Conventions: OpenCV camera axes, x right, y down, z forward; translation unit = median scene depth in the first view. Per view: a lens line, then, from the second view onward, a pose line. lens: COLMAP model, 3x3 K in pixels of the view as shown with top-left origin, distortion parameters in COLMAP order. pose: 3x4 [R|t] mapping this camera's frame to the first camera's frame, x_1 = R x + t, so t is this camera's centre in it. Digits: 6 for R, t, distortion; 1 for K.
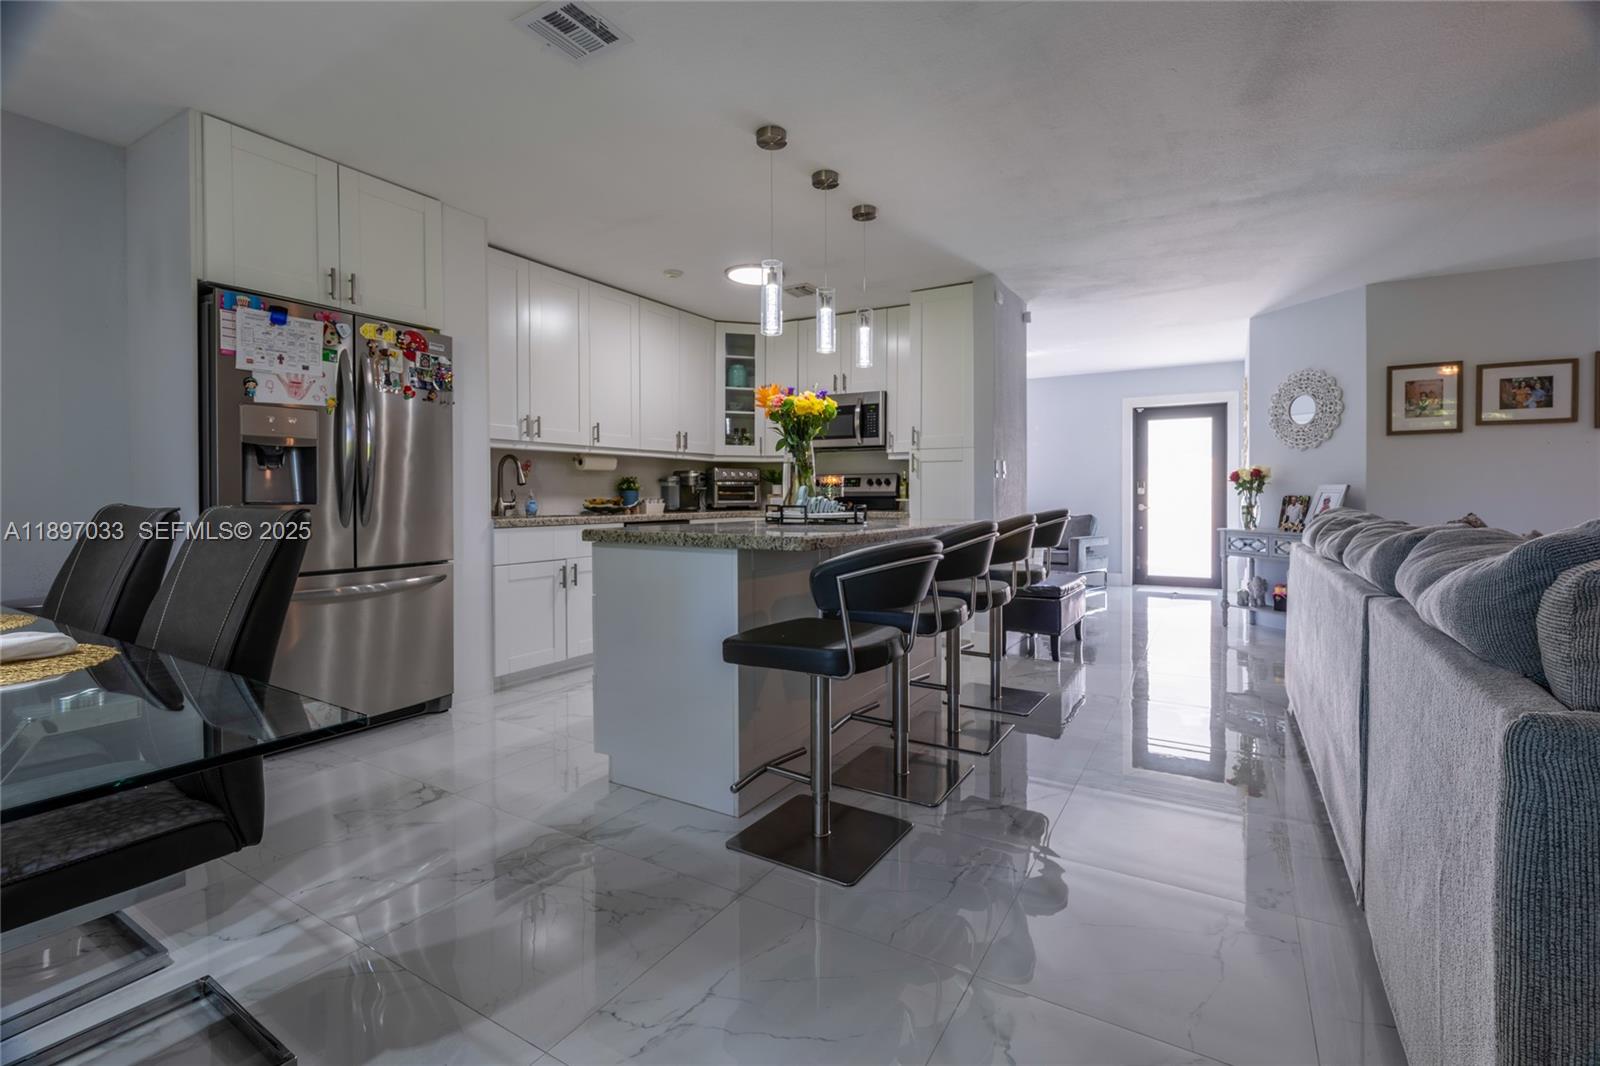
lens RADIAL K [[728.7, 0, 794.7], [0, 728.7, 487.0], [0, 0, 1]] dist [-0.002590, -0.000378]
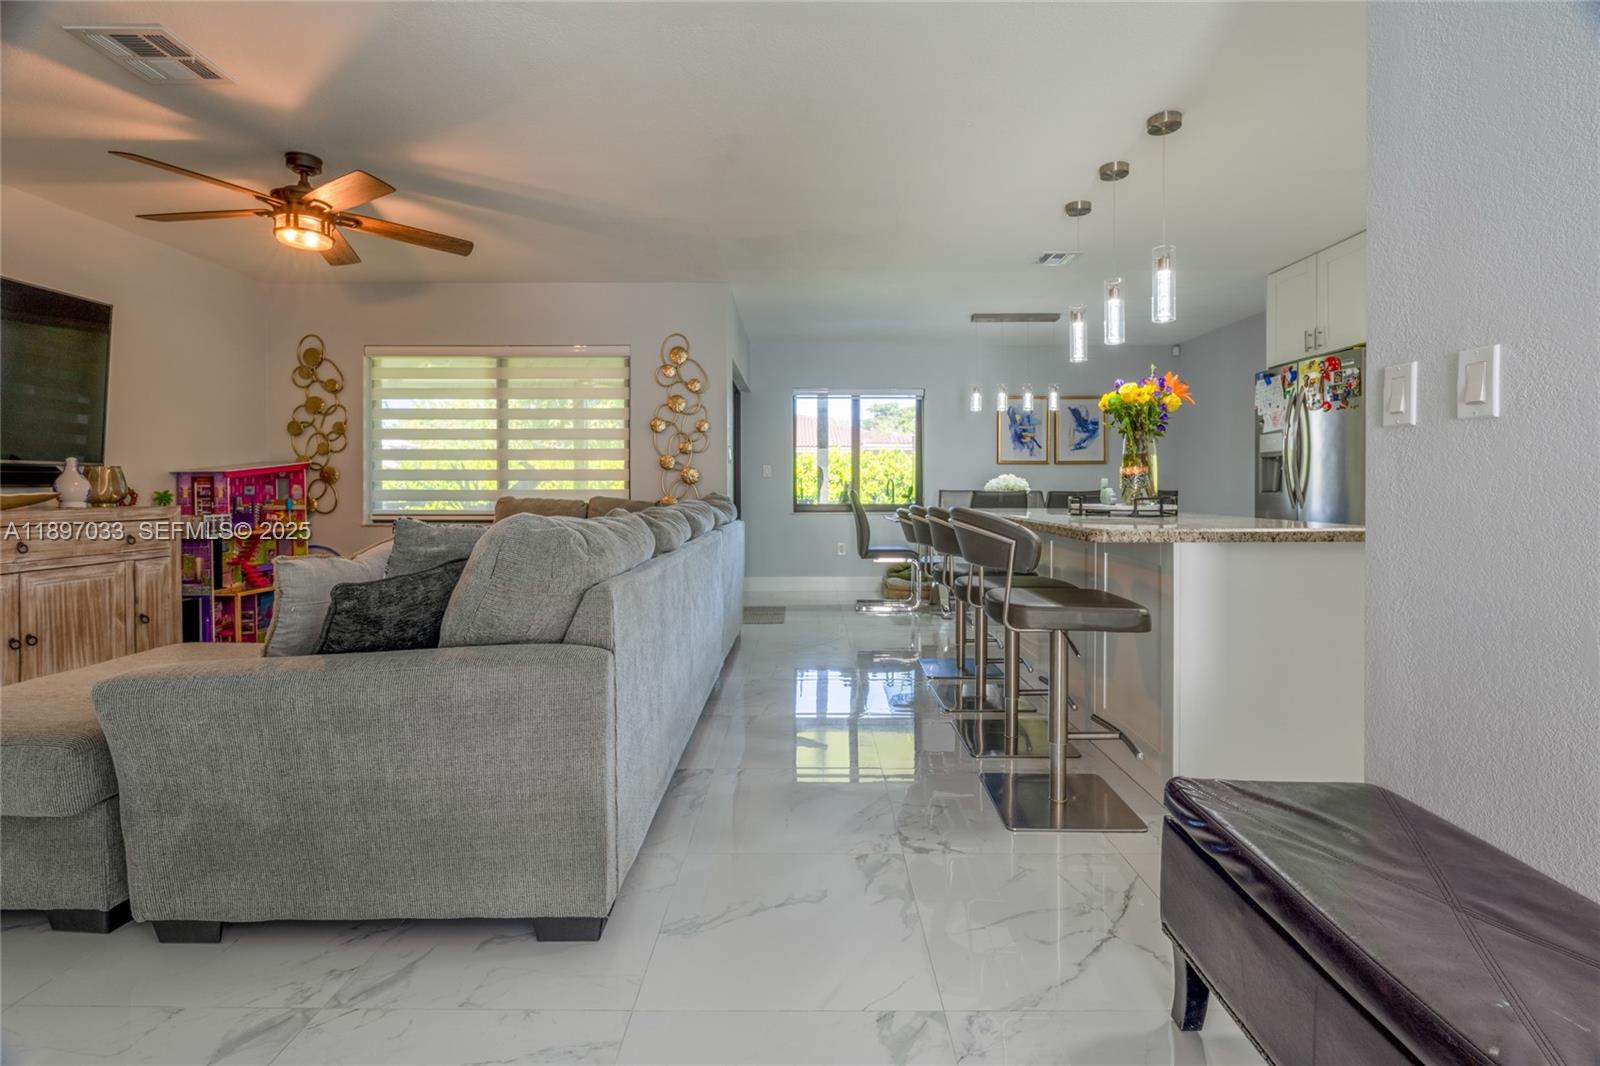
lens RADIAL K [[715.5, 0, 798.3], [0, 715.5, 488.6], [0, 0, 1]] dist [-0.003115, -0.000322]
pose [[-0.861972, 0.002203, -0.506950, 0.888569], [0.007933, 0.999927, -0.009144, 0.017600], [0.506893, -0.011904, -0.861927, 1.585562]]
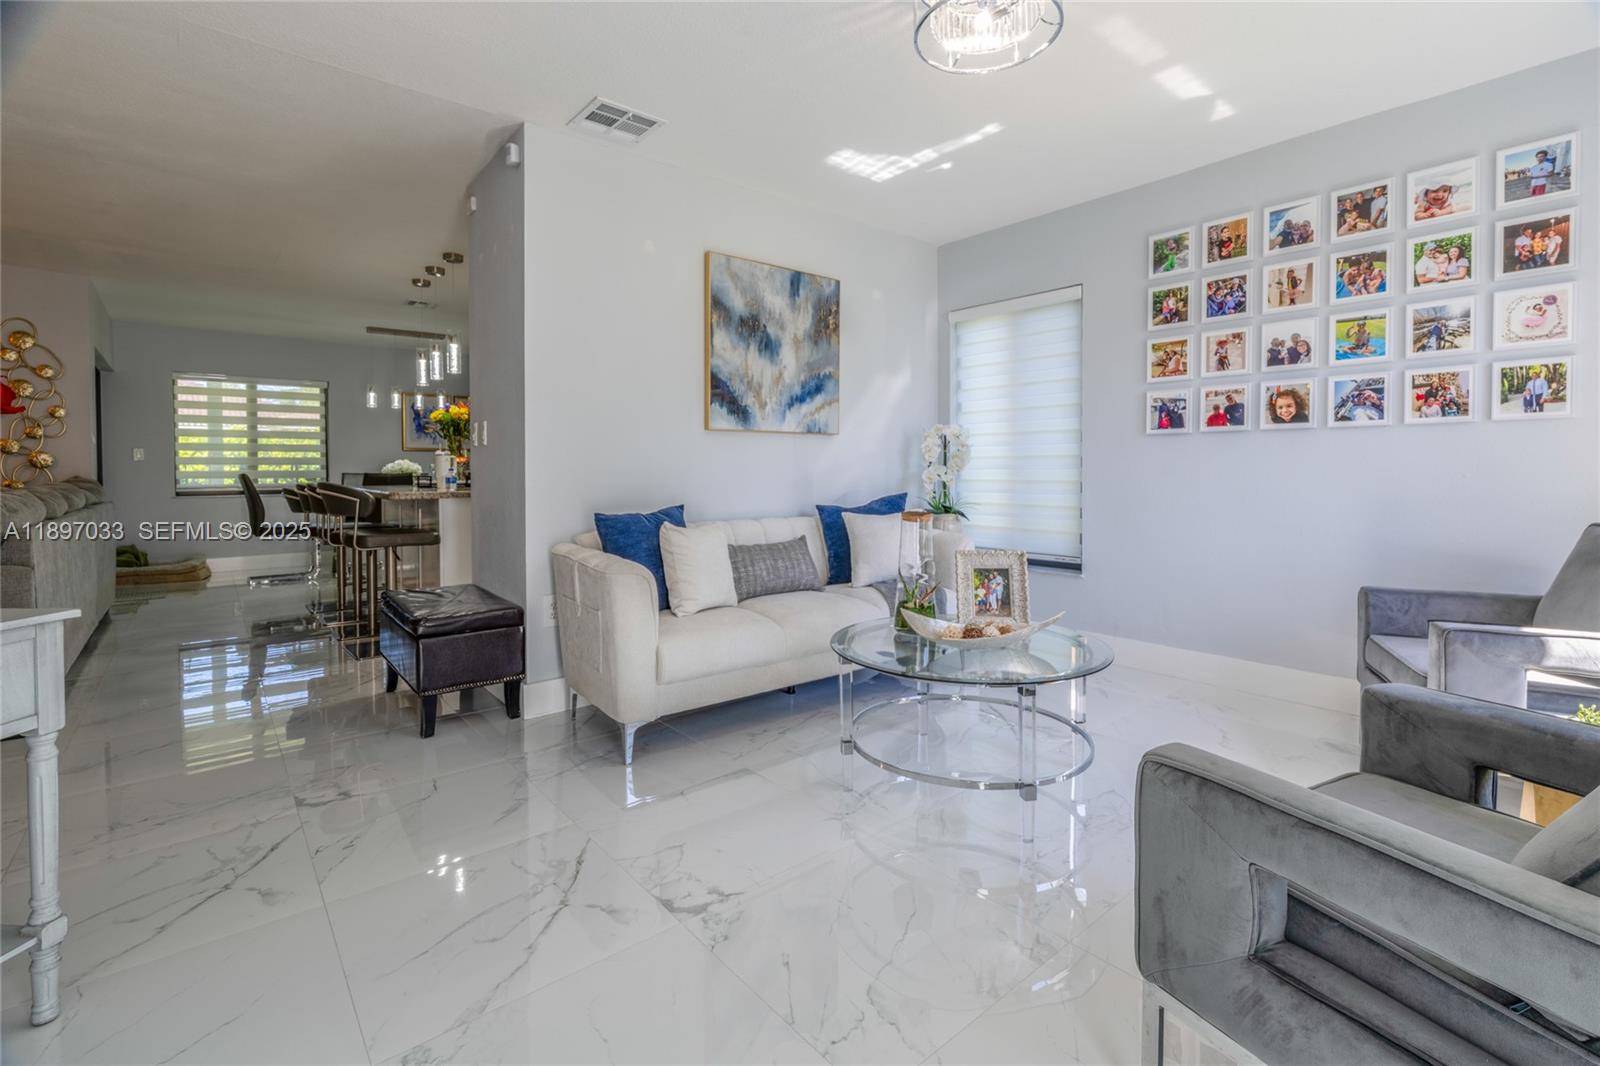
lens RADIAL K [[728.7, 0, 794.7], [0, 728.7, 487.0], [0, 0, 1]] dist [-0.002590, -0.000378]
pose [[-0.335980, 0.024775, -0.941543, 1.248550], [0.016579, 0.999655, 0.020388, 0.027088], [0.941723, -0.008760, -0.336275, 2.218802]]
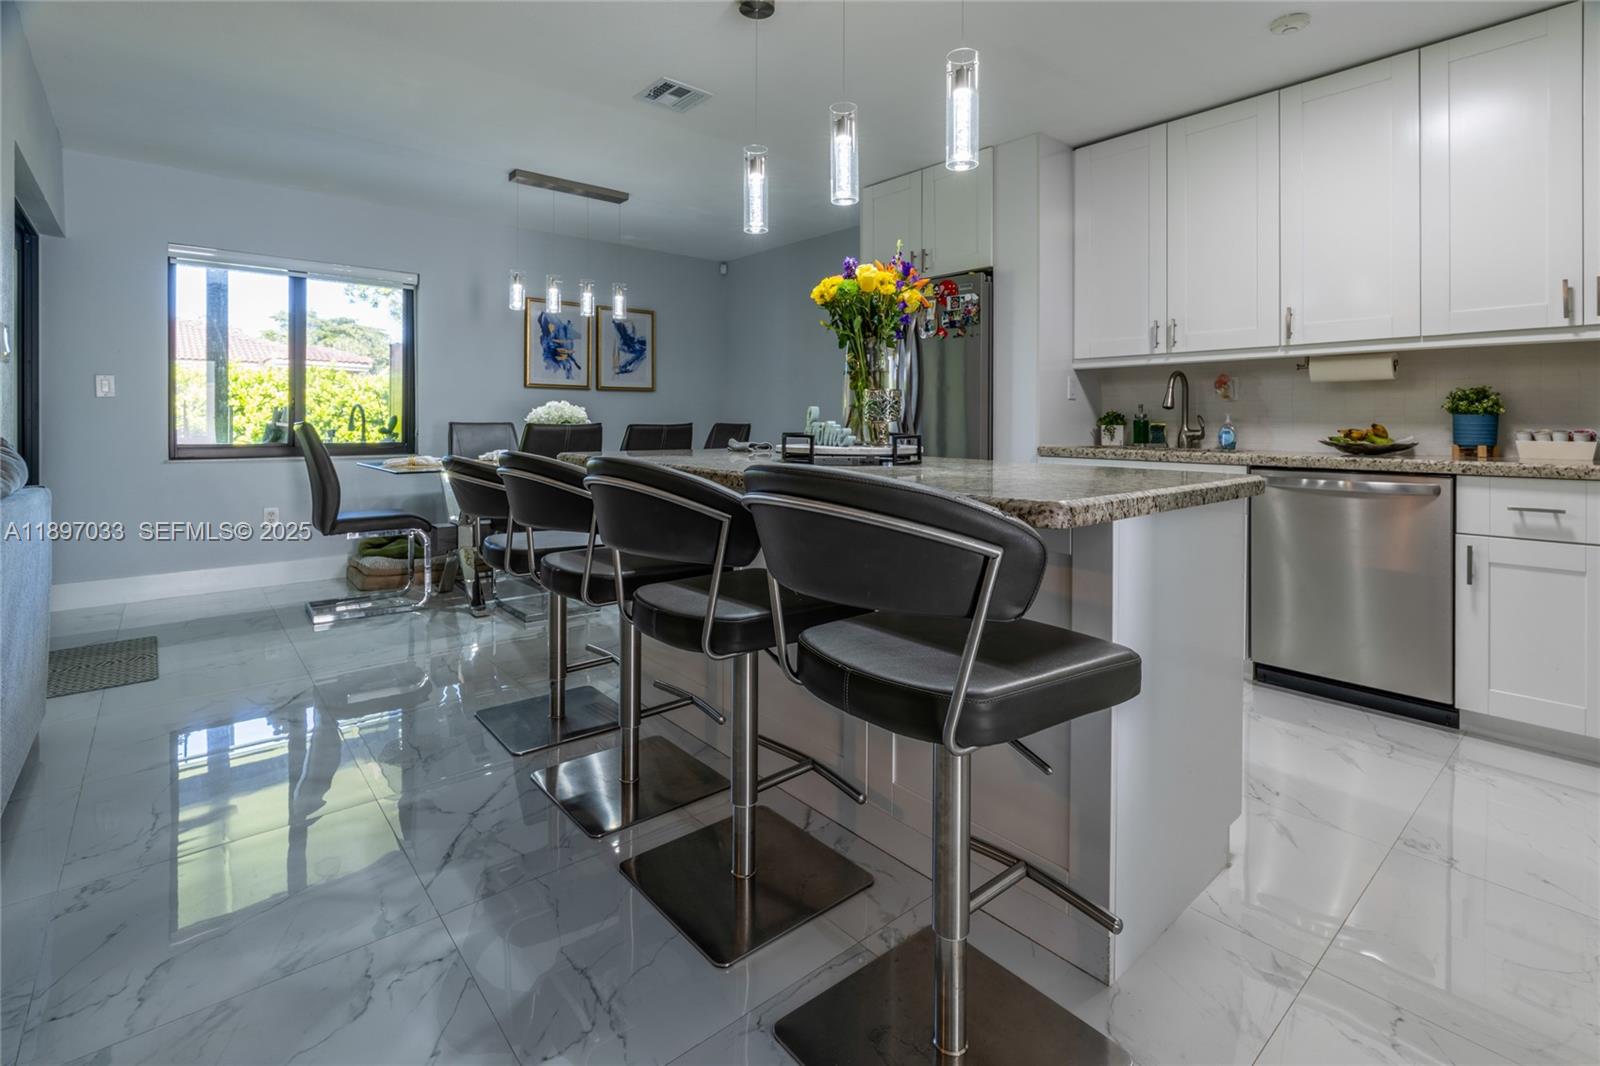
lens RADIAL K [[754.4, 0, 806.1], [0, 754.4, 427.4], [0, 0, 1]] dist [-0.001401, 0.000146]
pose [[-0.316715, 0.006777, -0.948497, 0.687305], [0.006394, 0.999967, 0.005009, 0.013597], [0.948499, -0.004478, -0.316747, 1.161512]]
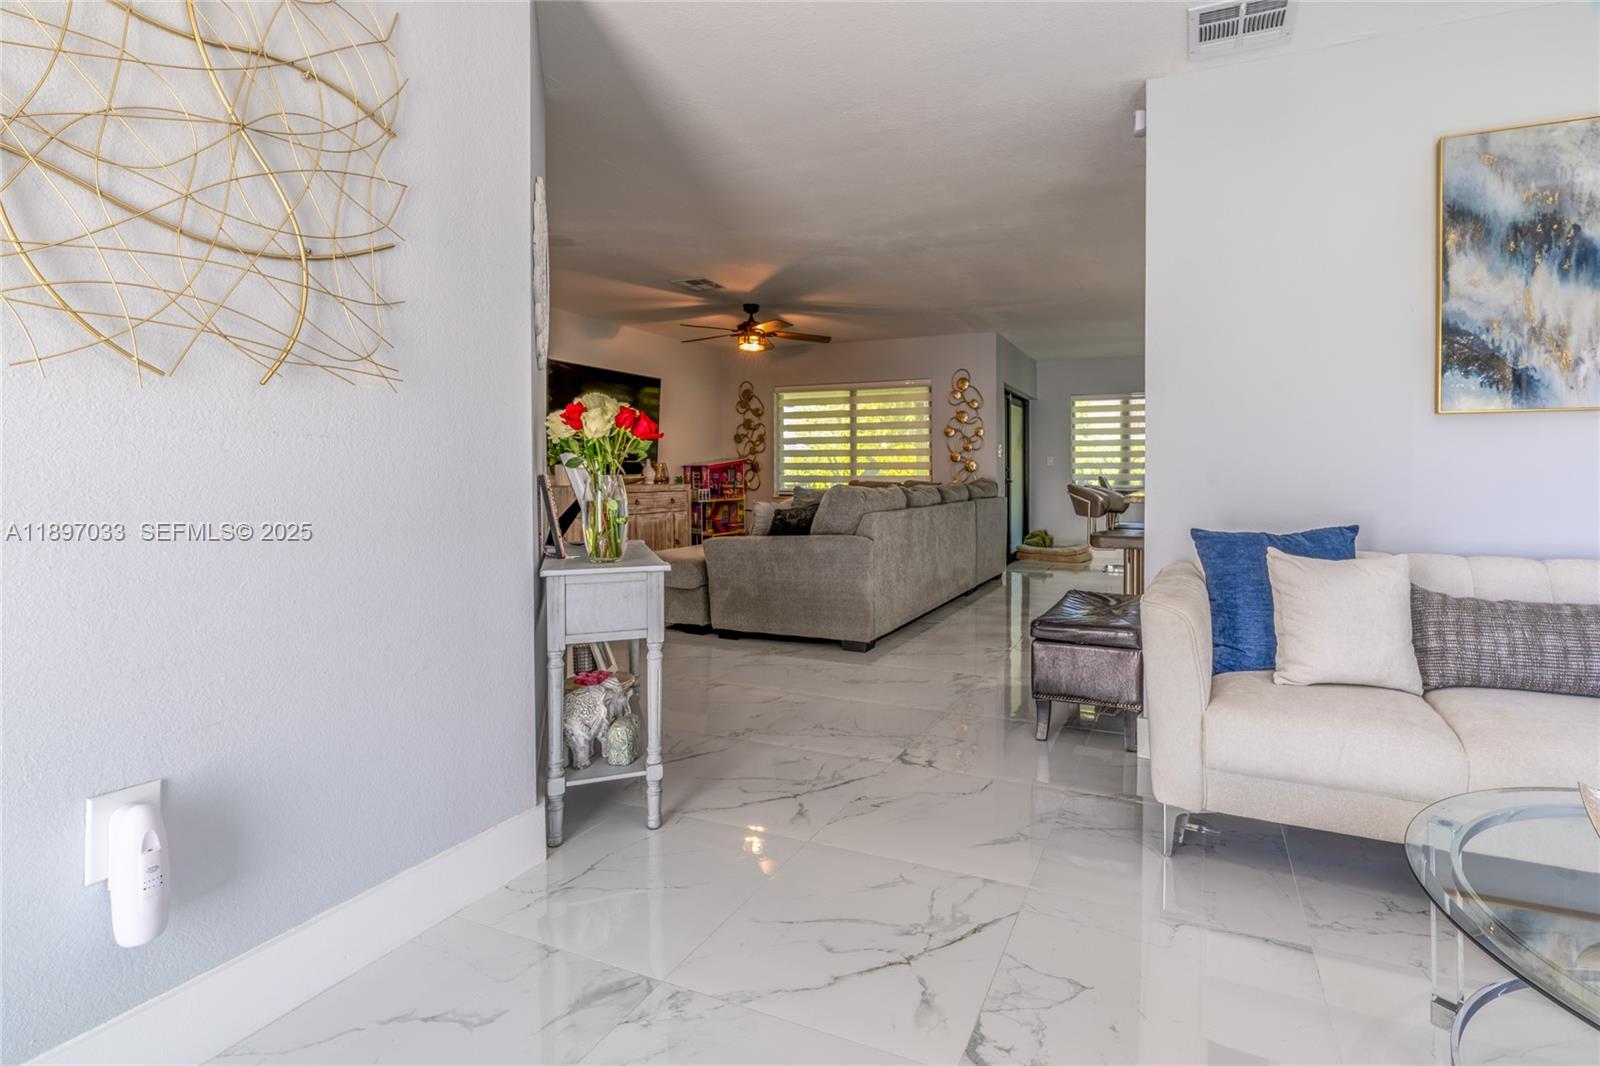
lens RADIAL K [[726.3, 0, 890.4], [0, 726.3, 481.0], [0, 0, 1]] dist [-0.000161, -0.000132]
pose [[-0.987518, 0.002196, -0.157493, 0.914167], [0.002898, 0.999987, -0.004229, 0.028678], [0.157482, -0.004632, -0.987511, 2.339922]]
